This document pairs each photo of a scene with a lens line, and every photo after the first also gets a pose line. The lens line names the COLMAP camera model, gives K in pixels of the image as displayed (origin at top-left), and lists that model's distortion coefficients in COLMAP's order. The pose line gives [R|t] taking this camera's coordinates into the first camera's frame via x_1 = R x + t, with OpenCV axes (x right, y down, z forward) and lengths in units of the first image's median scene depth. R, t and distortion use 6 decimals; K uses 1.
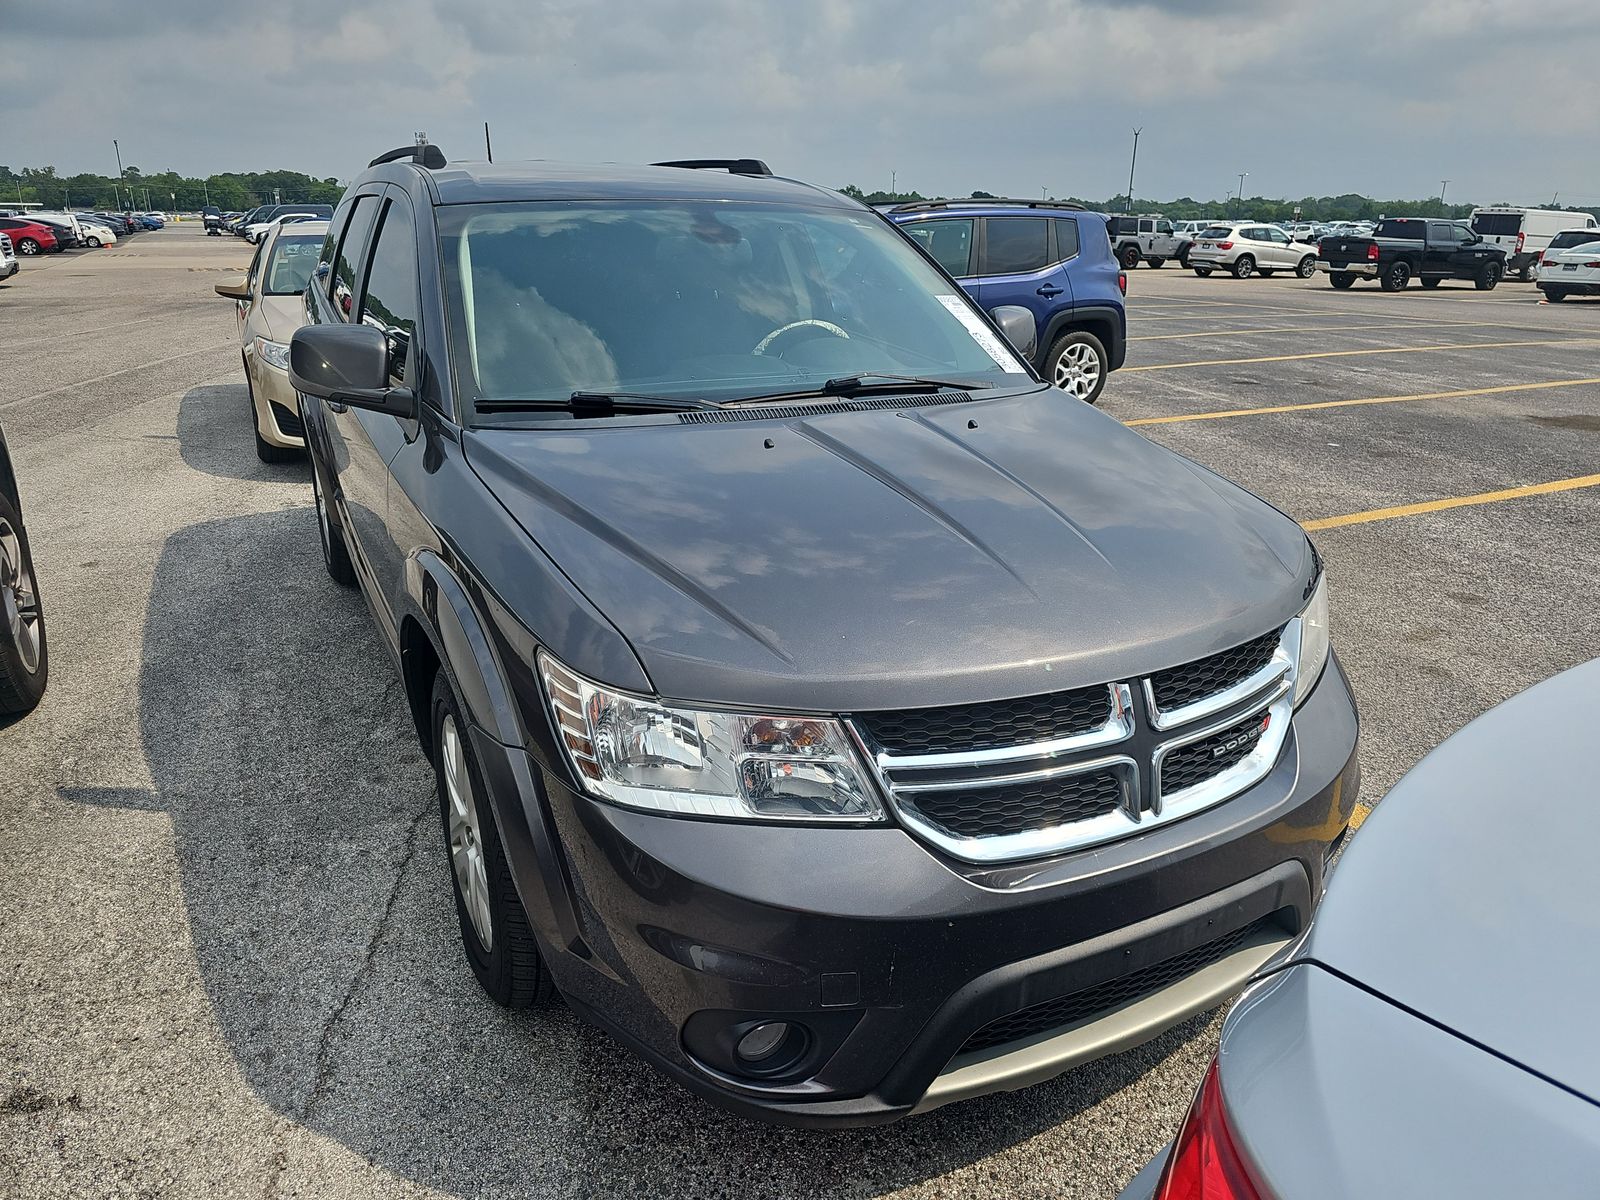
lens RADIAL K [[1085.4, 0, 795.8], [0, 1085.4, 609.4], [0, 0, 1]] dist [0.043350, -0.048643]
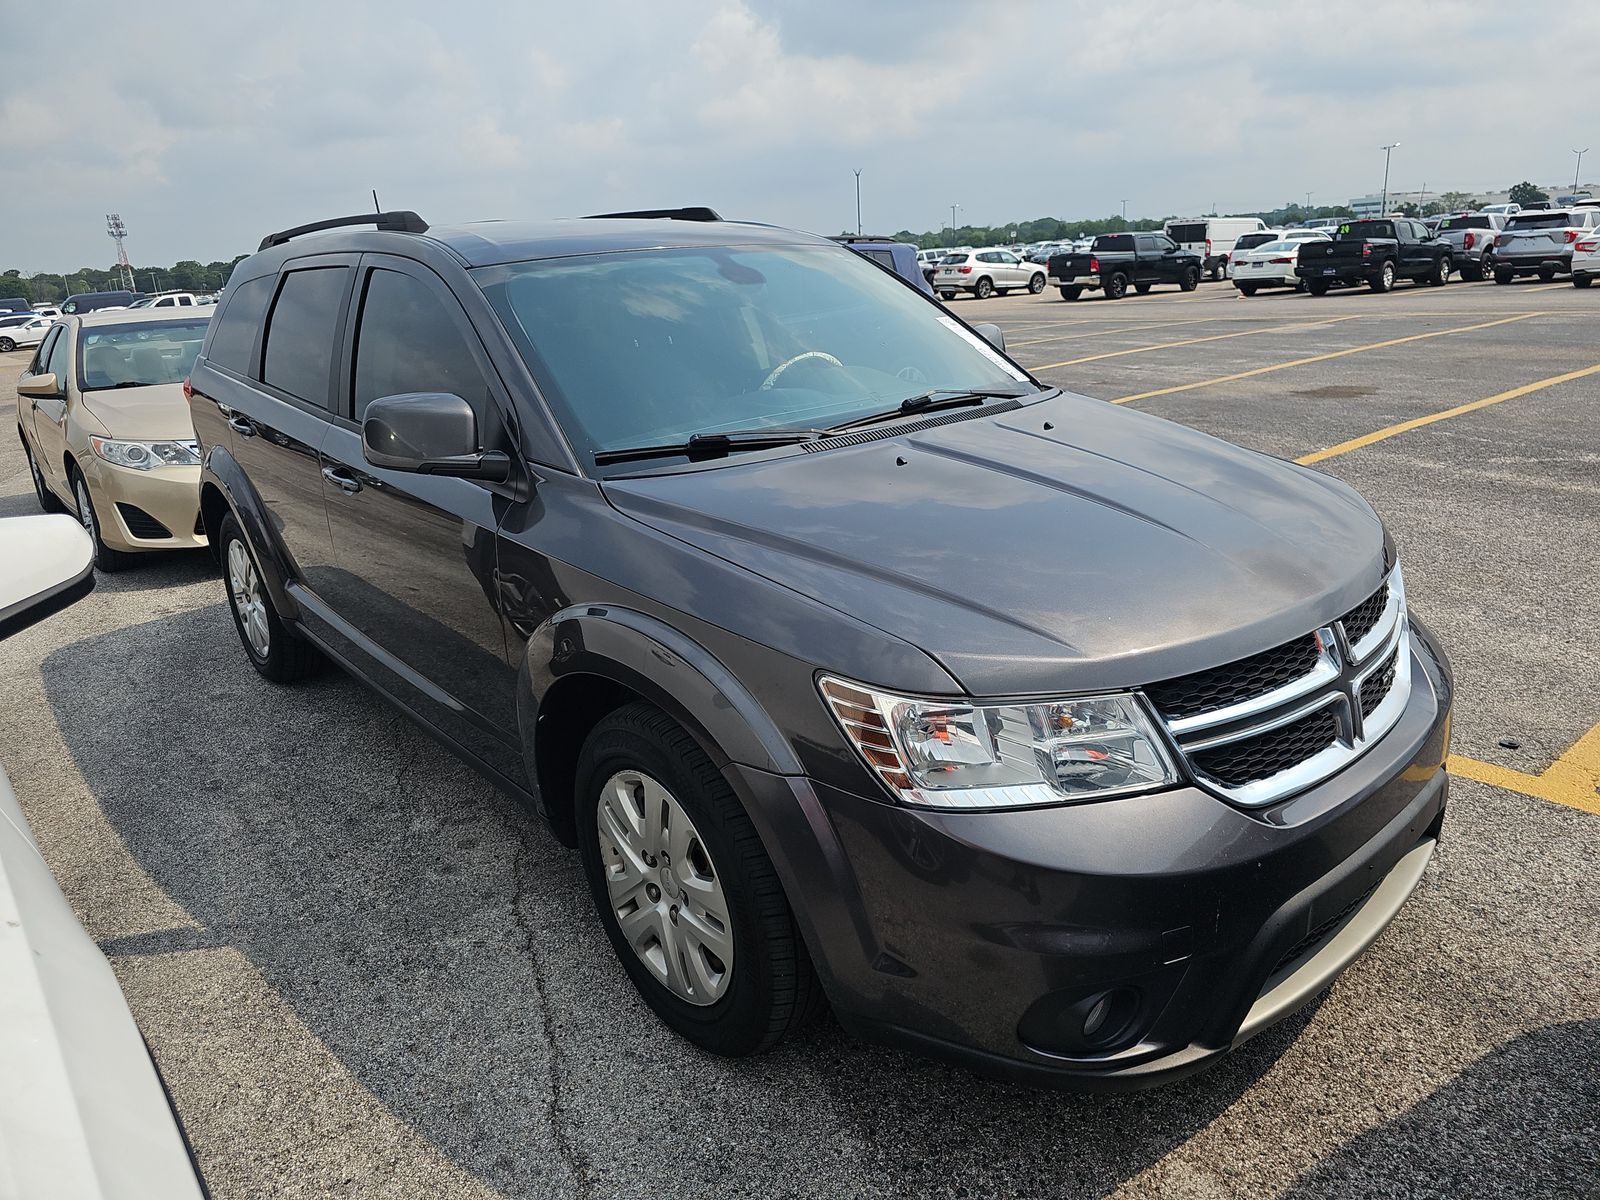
lens RADIAL K [[1085.4, 0, 791.1], [0, 1085.4, 591.3], [0, 0, 1]] dist [0.043350, -0.048643]
pose [[0.970108, -0.133125, 0.202902, -0.314442], [0.143993, 0.988782, -0.039713, -0.002242], [-0.195339, 0.067742, 0.978393, 0.005356]]
